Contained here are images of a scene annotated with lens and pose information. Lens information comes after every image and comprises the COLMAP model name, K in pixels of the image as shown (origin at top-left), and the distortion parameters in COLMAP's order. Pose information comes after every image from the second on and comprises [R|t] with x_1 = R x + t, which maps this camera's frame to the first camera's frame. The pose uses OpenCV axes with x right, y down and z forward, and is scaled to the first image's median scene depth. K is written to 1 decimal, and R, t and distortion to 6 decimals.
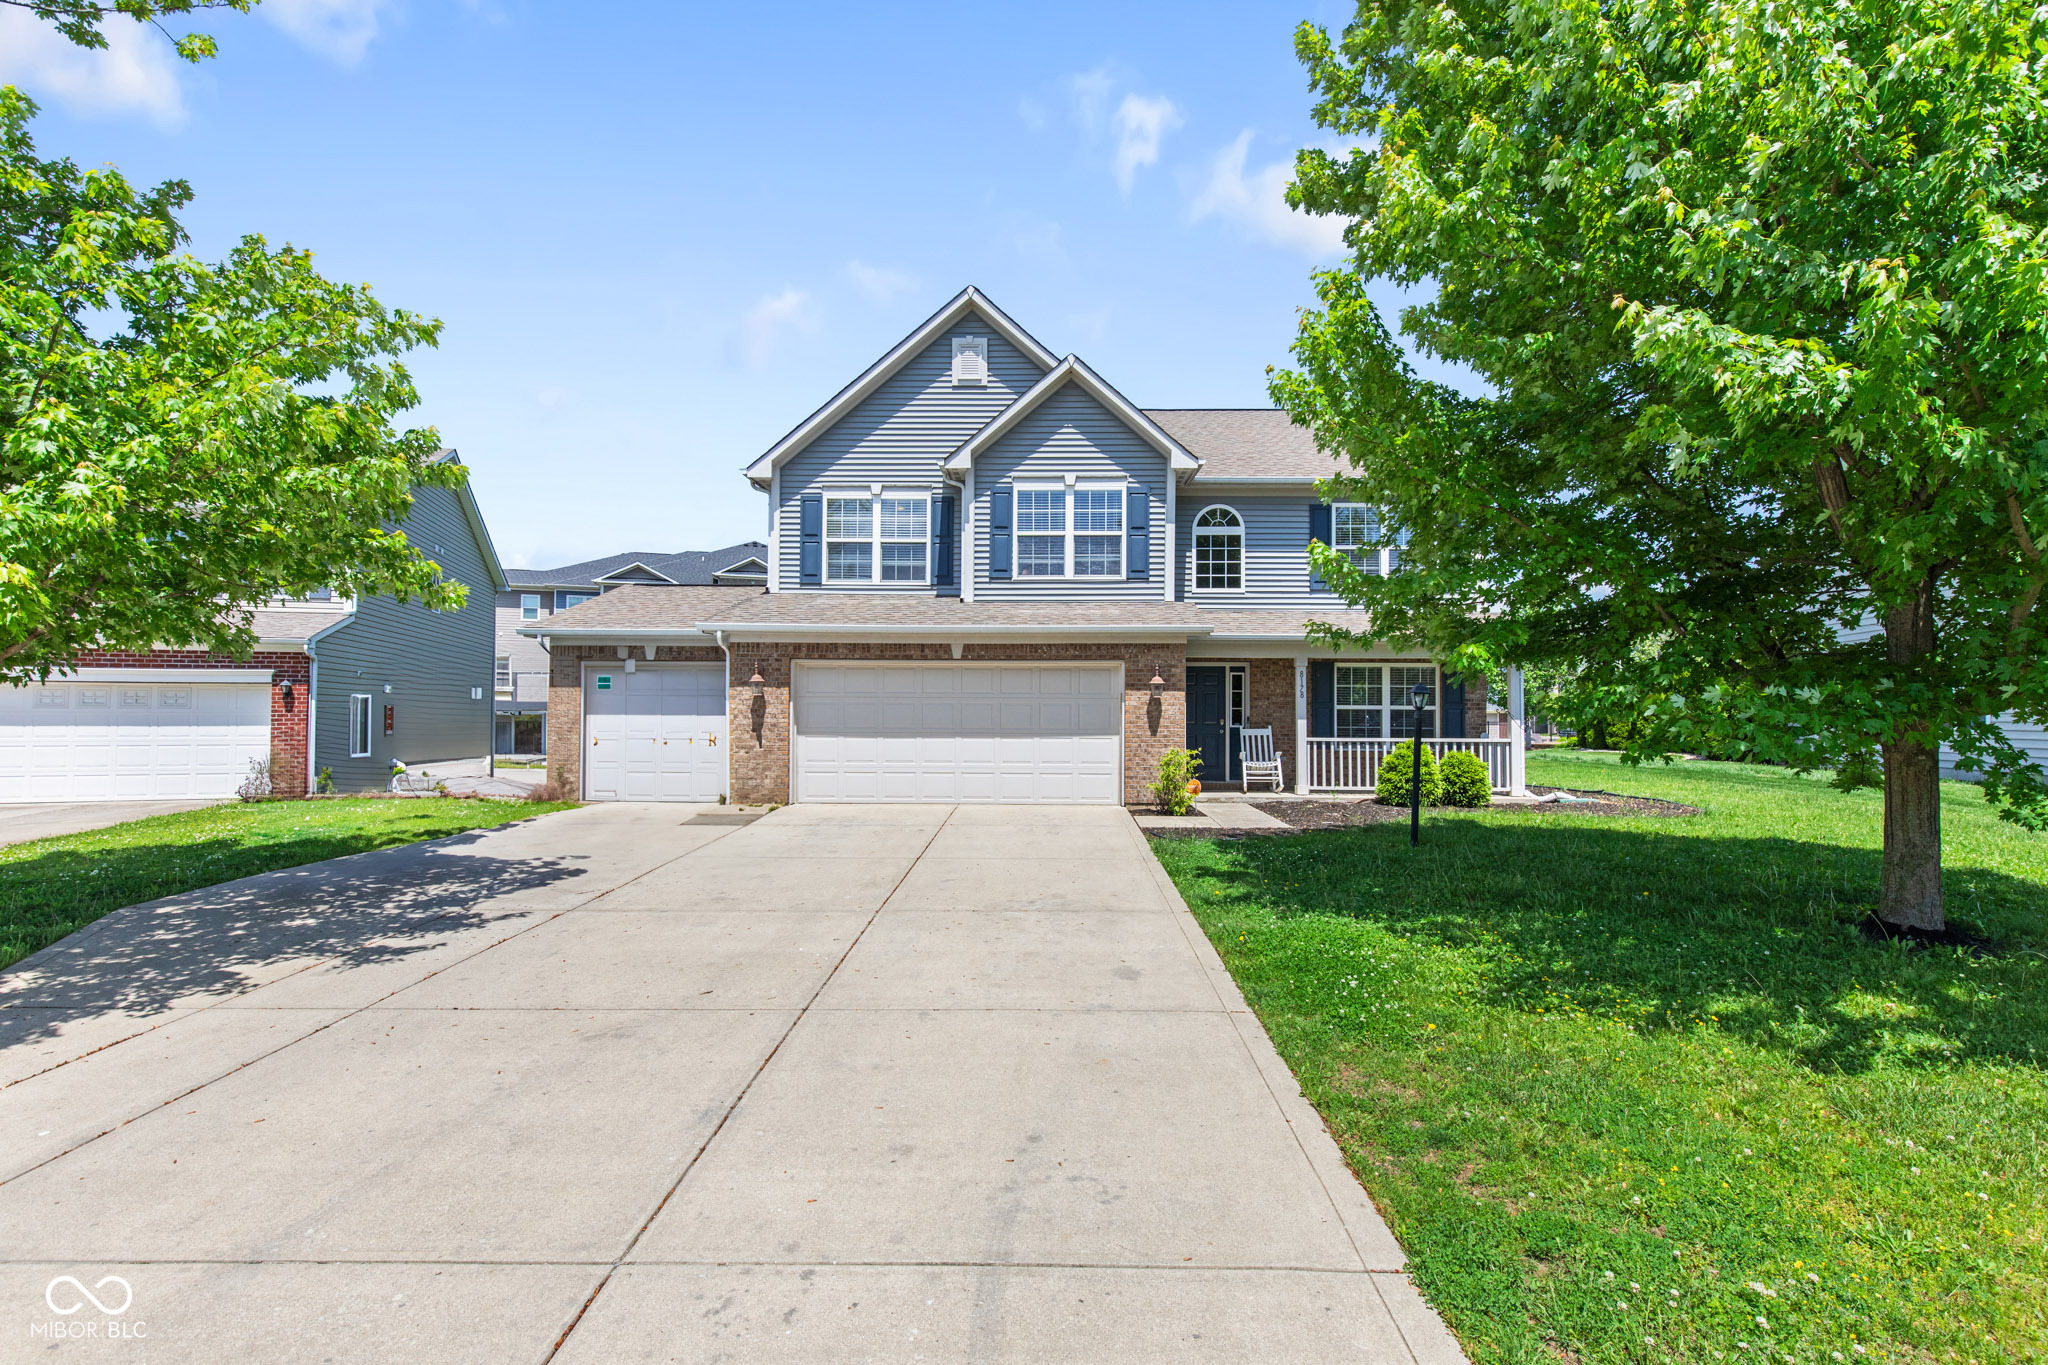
lens RADIAL K [[943.3, 0, 1026.6], [0, 943.3, 679.6], [0, 0, 1]] dist [0.004652, -0.000694]
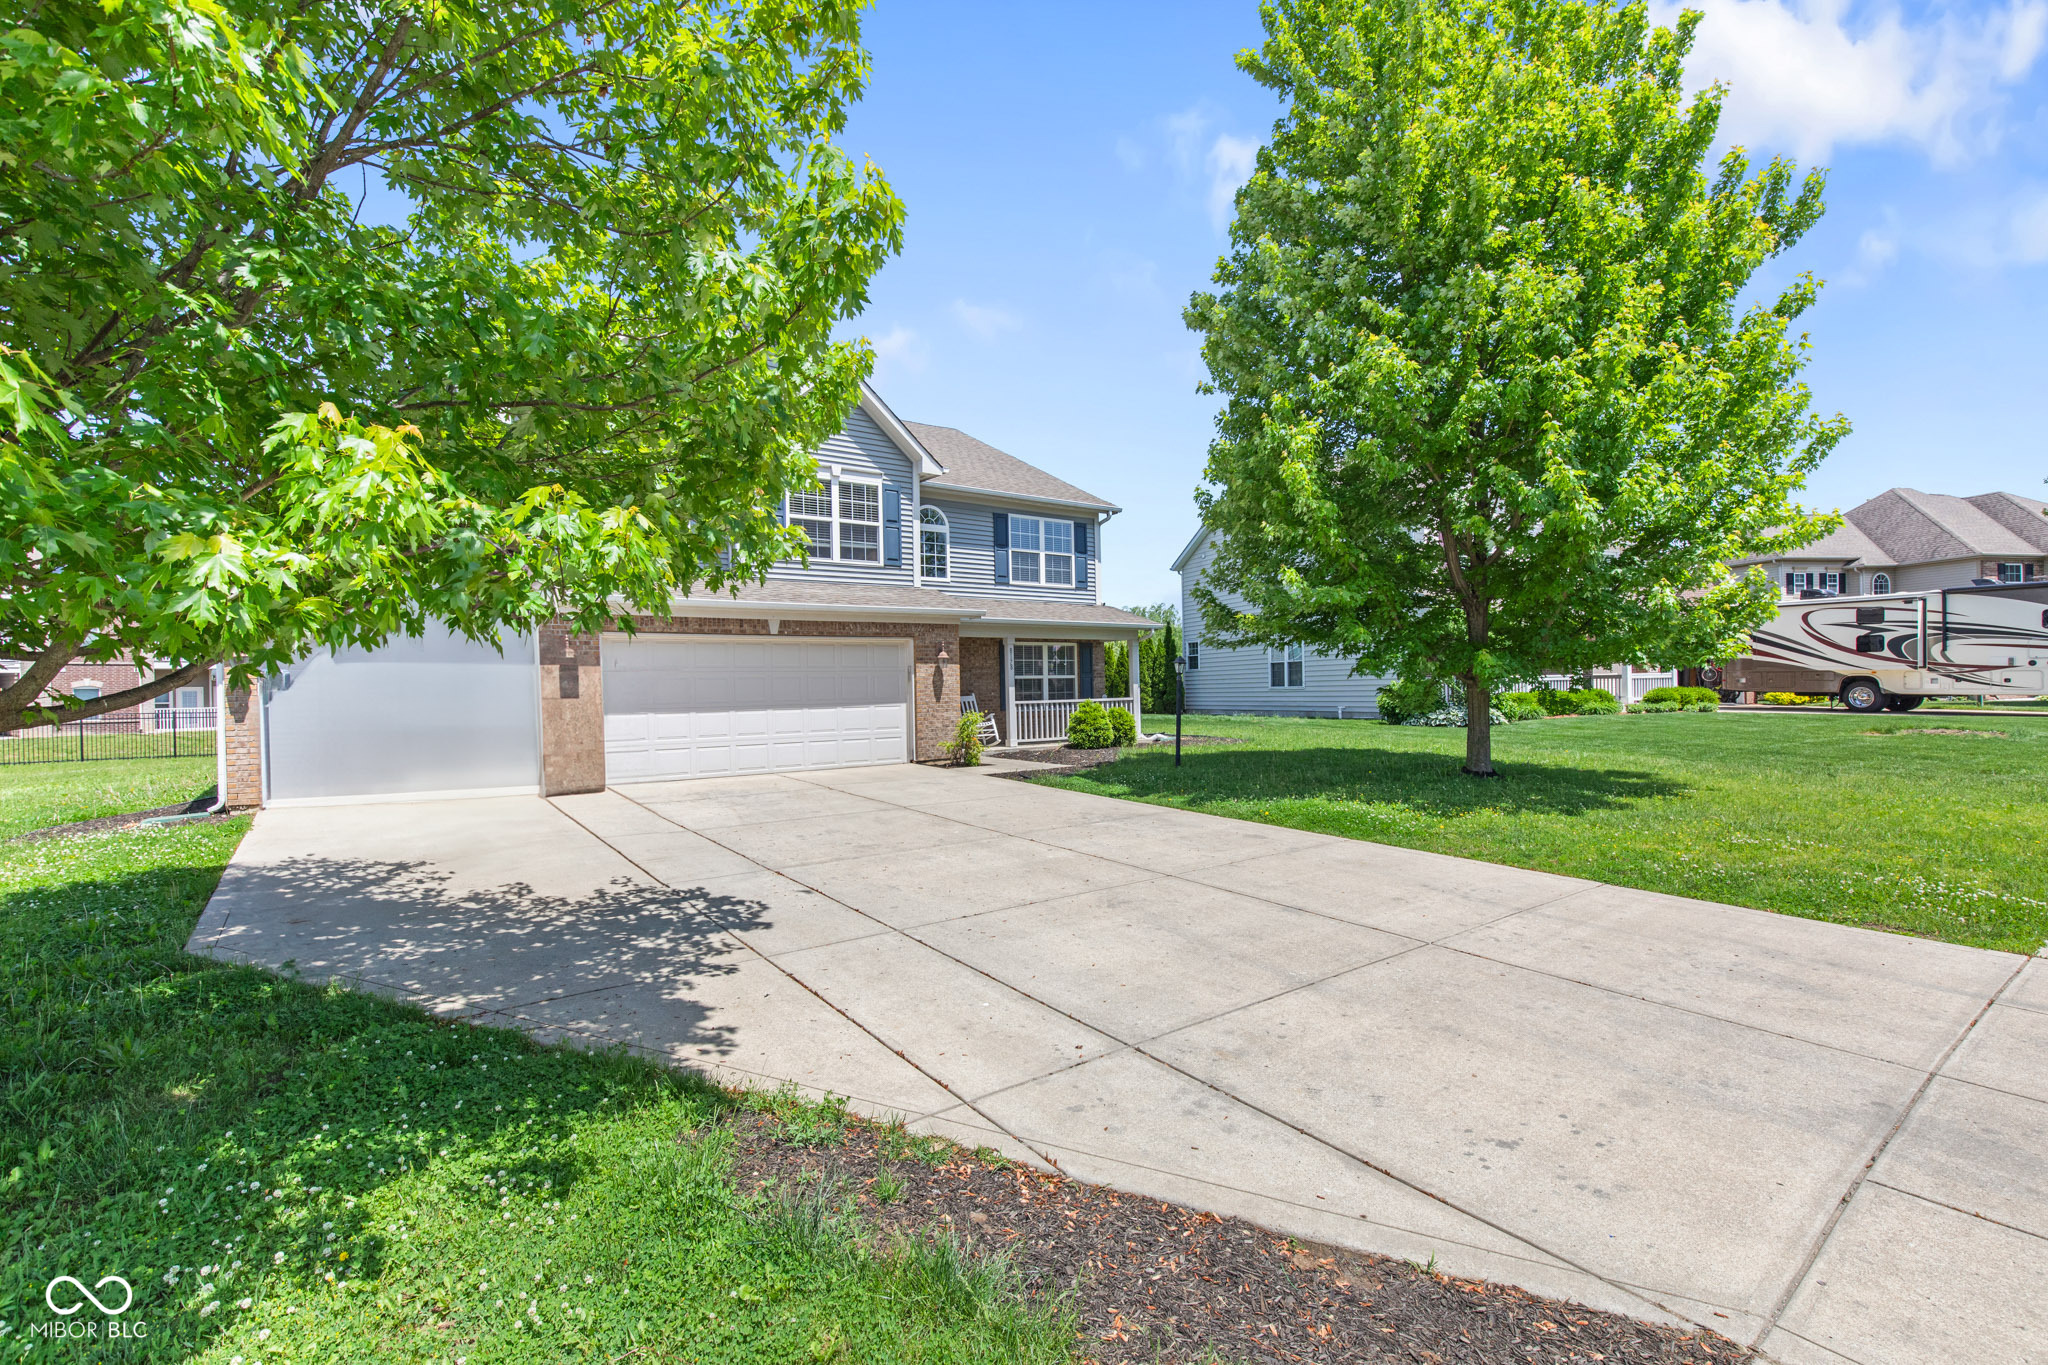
lens RADIAL K [[943.3, 0, 1045.5], [0, 943.3, 677.8], [0, 0, 1]] dist [0.004652, -0.000694]
pose [[0.782641, -0.012980, 0.622338, -0.453247], [-0.000003, 0.999783, 0.020855, 0.004156], [-0.622474, -0.016323, 0.782470, -0.007189]]
